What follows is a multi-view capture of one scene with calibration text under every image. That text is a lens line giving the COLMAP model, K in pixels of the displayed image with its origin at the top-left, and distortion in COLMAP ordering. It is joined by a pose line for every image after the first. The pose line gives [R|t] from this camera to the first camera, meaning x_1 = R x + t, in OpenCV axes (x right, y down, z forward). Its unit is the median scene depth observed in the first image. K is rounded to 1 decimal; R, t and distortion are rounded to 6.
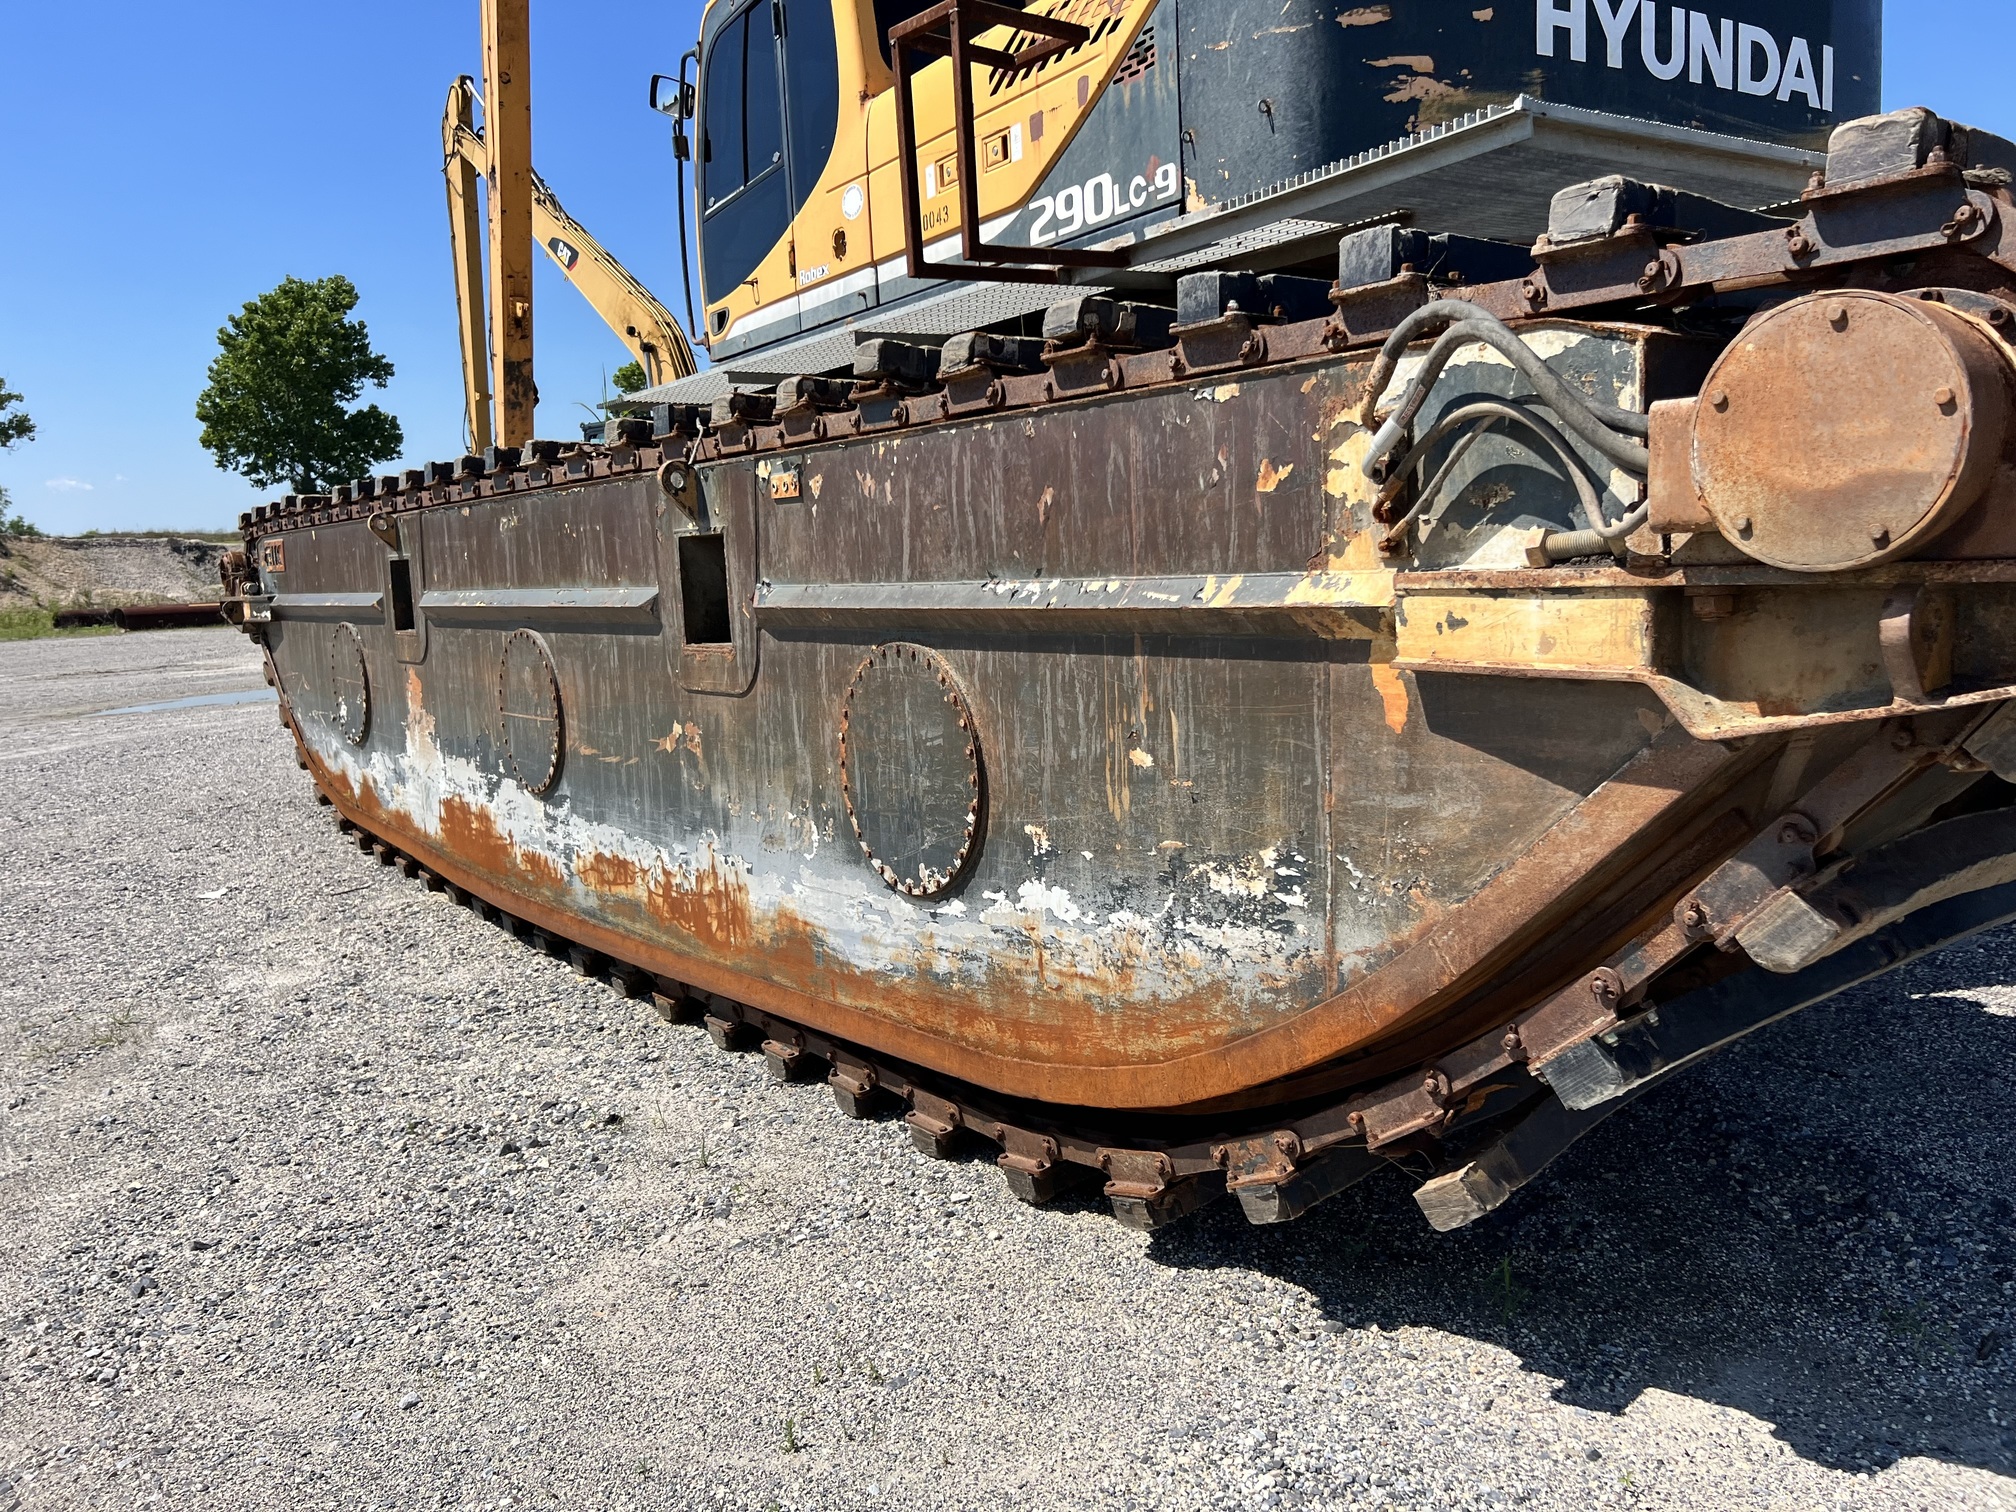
lens RADIAL K [[1514.8, 0, 1027.6], [0, 1514.8, 760.4], [0, 0, 1]] dist [0.085303, -0.116605]
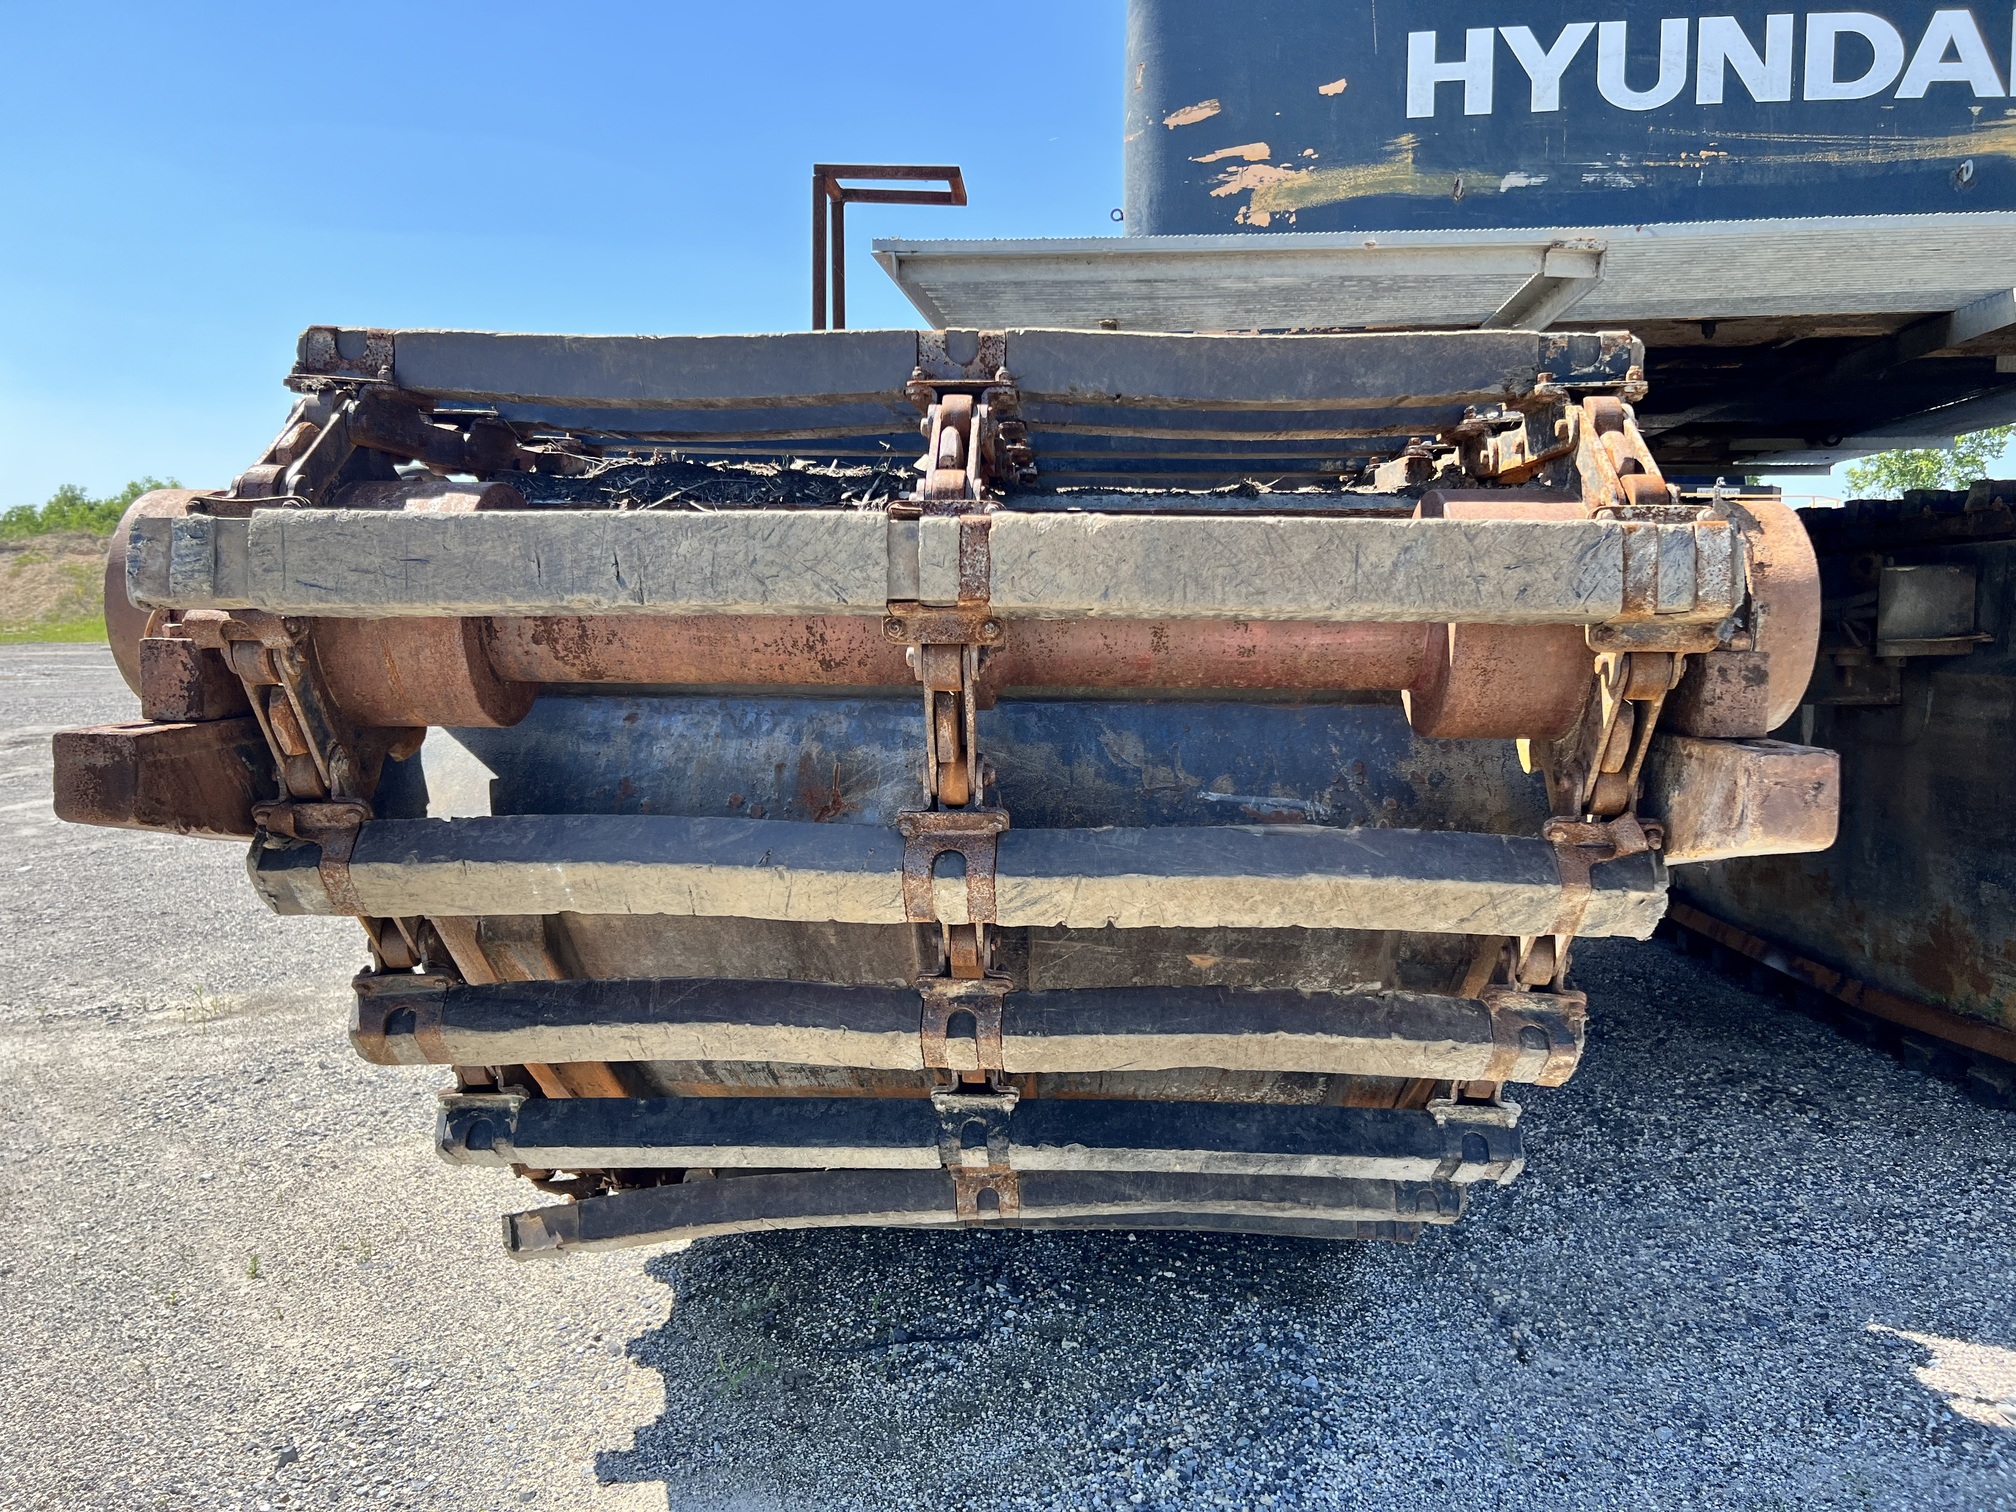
lens RADIAL K [[1525.6, 0, 1023.0], [0, 1525.6, 741.4], [0, 0, 1]] dist [0.058928, -0.070645]
pose [[0.774108, 0.101755, -0.624822, 0.719026], [-0.123498, 0.992308, 0.008597, -0.077246], [0.620891, 0.070509, 0.780720, 0.181786]]
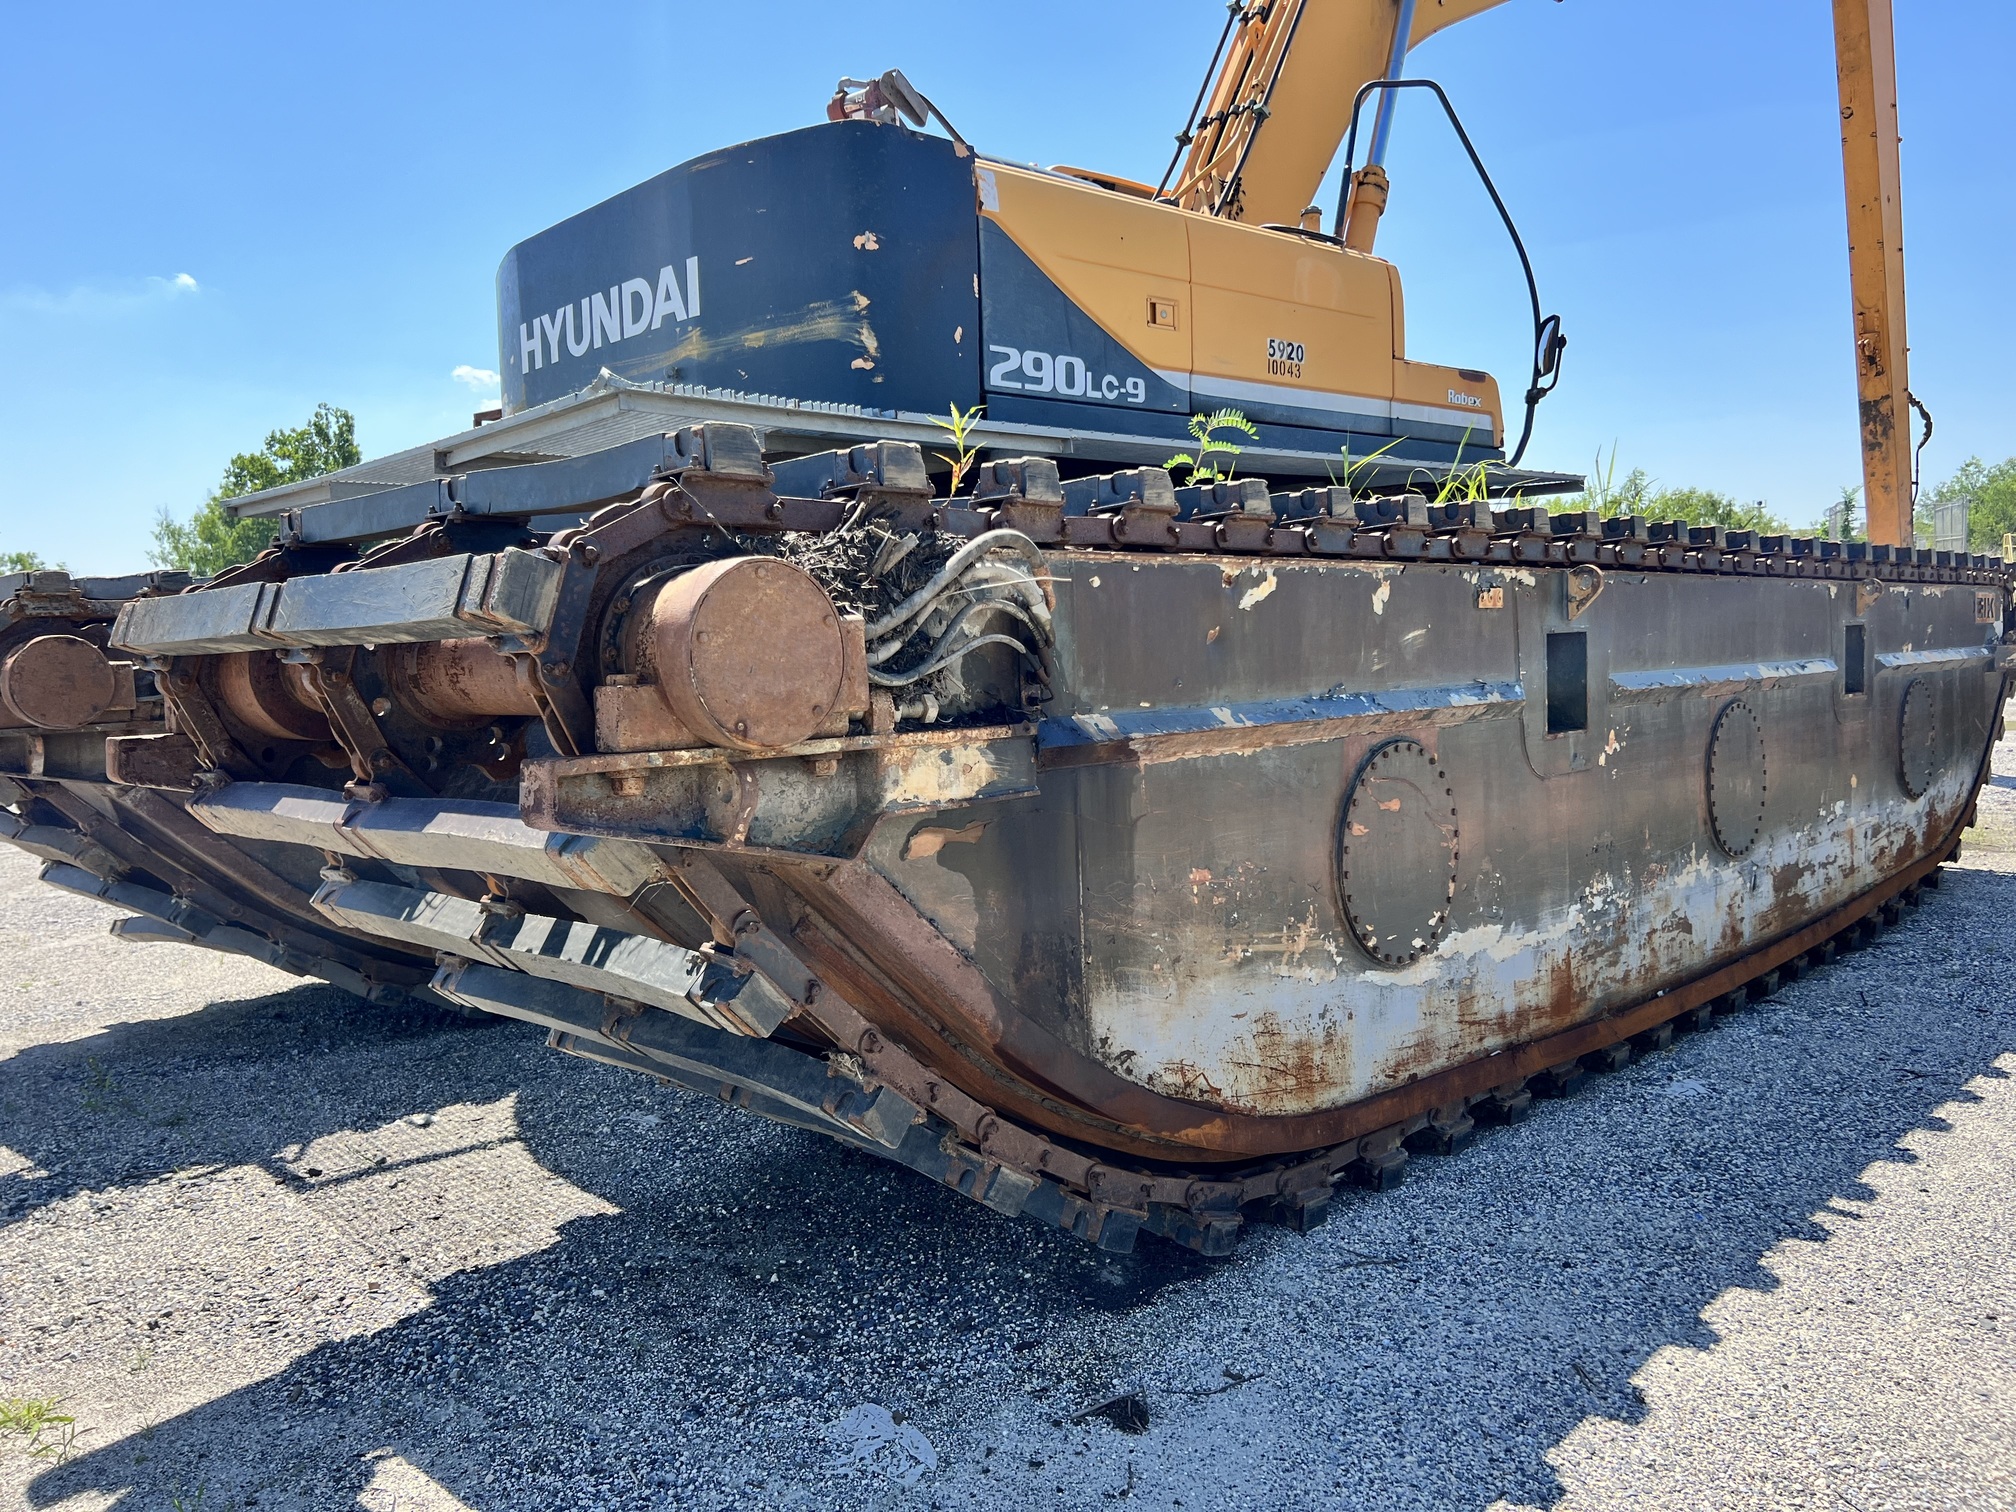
lens RADIAL K [[1525.6, 0, 1023.0], [0, 1525.6, 741.4], [0, 0, 1]] dist [0.058928, -0.070645]
pose [[0.154834, 0.114440, -0.981290, 1.853979], [-0.116358, 0.988467, 0.096918, -0.291135], [0.981064, 0.099174, 0.166364, 1.210858]]
